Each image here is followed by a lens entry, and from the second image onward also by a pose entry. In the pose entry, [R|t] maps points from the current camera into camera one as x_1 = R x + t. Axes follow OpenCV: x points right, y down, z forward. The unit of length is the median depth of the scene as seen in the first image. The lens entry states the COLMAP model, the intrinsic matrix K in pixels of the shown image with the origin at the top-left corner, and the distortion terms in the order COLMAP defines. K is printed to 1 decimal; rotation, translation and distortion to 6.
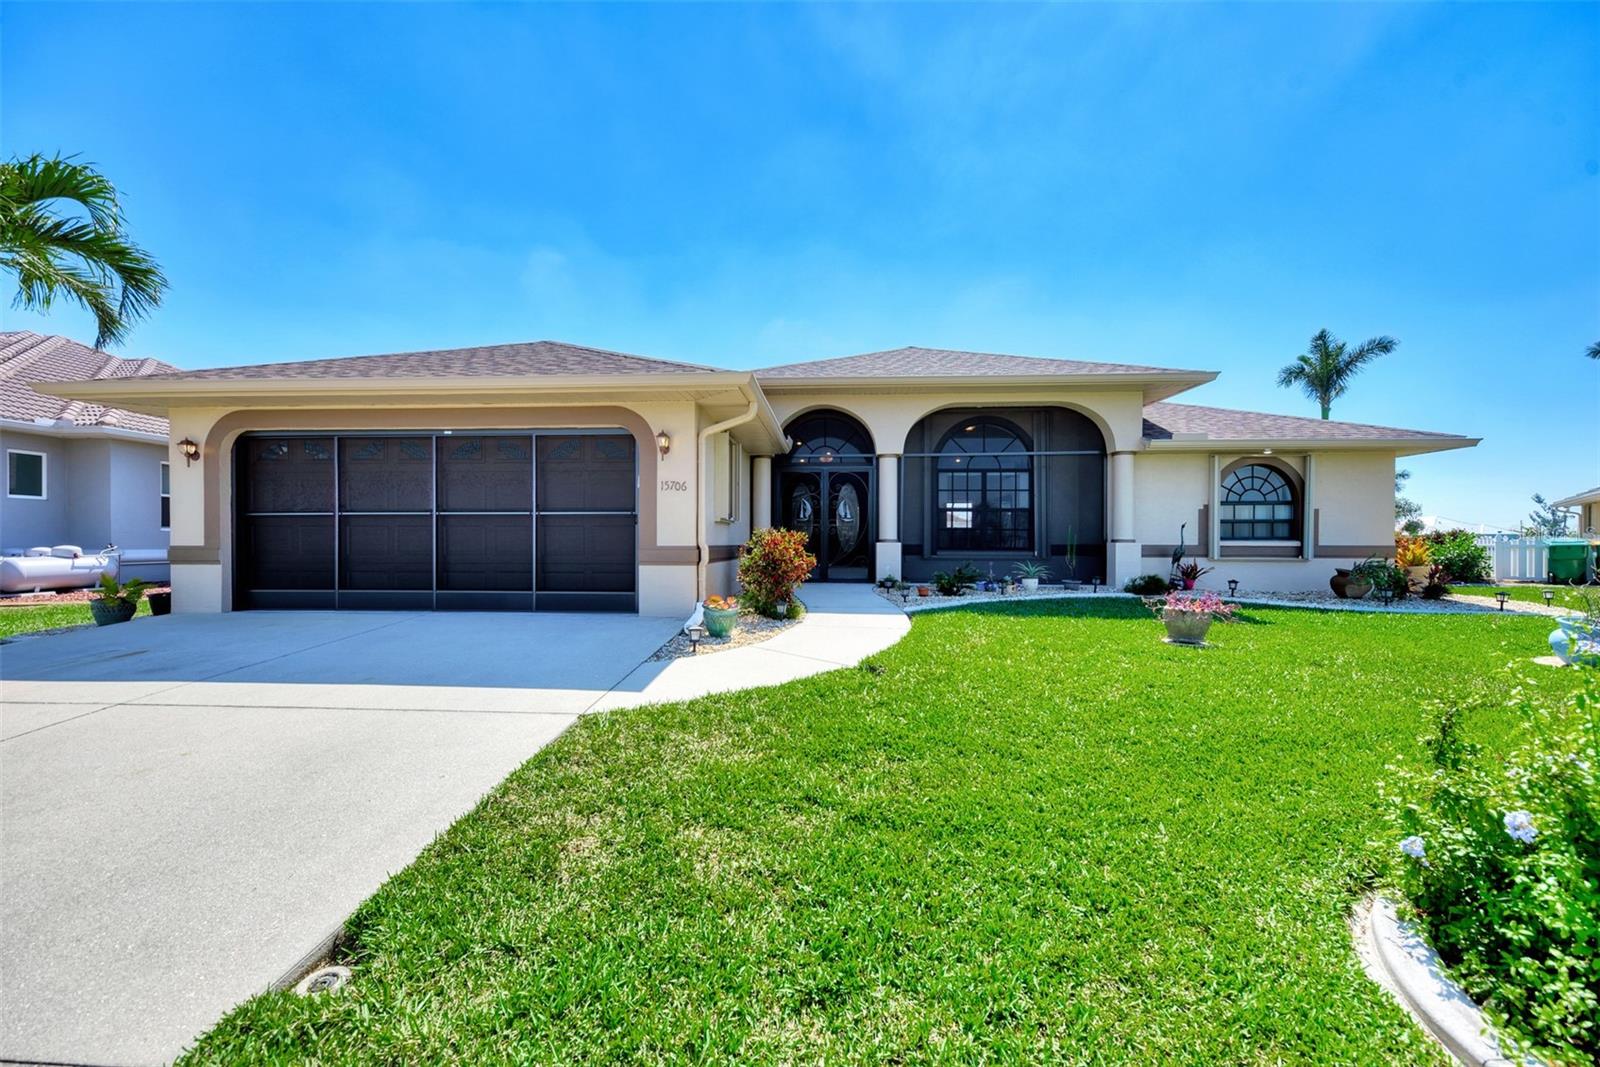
lens RADIAL K [[620.1, 0, 796.3], [0, 620.1, 538.5], [0, 0, 1]] dist [-0.003656, -0.000554]
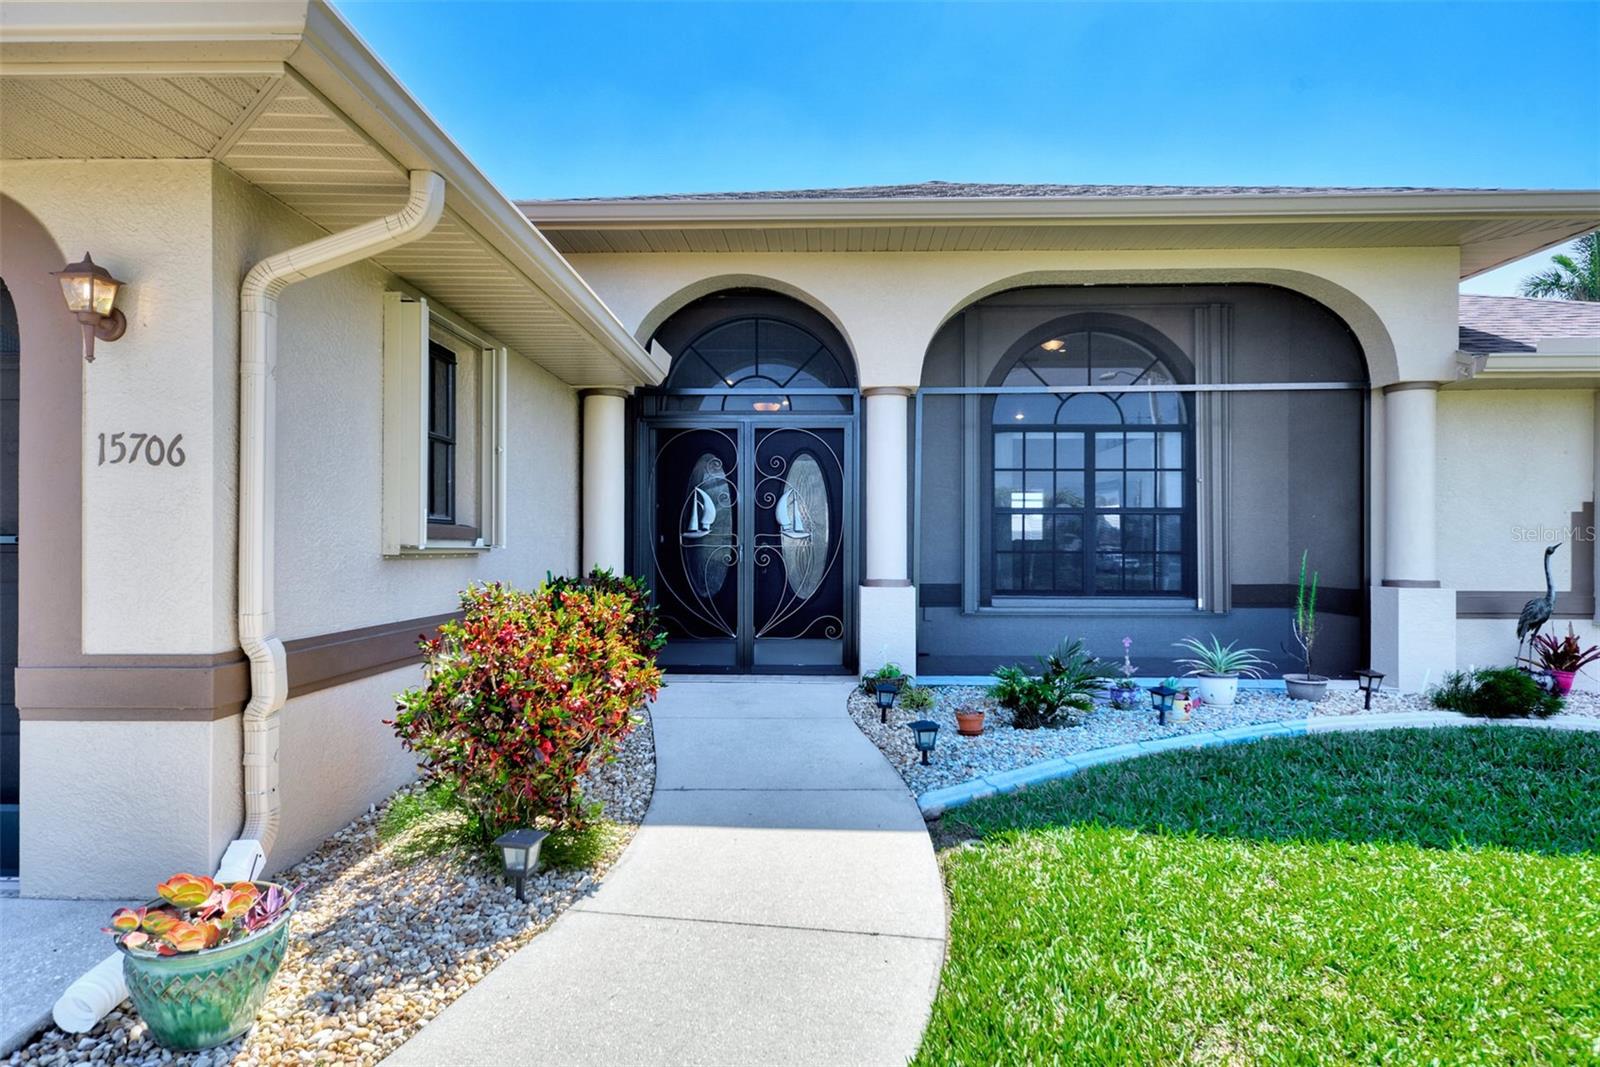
lens RADIAL K [[936.2, 0, 801.4], [0, 936.2, 538.5], [0, 0, 1]] dist [0.009469, 0.001628]
pose [[0.999063, -0.000388, 0.043267, 0.058668], [0.000606, 0.999987, -0.005025, -0.024939], [-0.043265, 0.005046, 0.999051, 0.336259]]
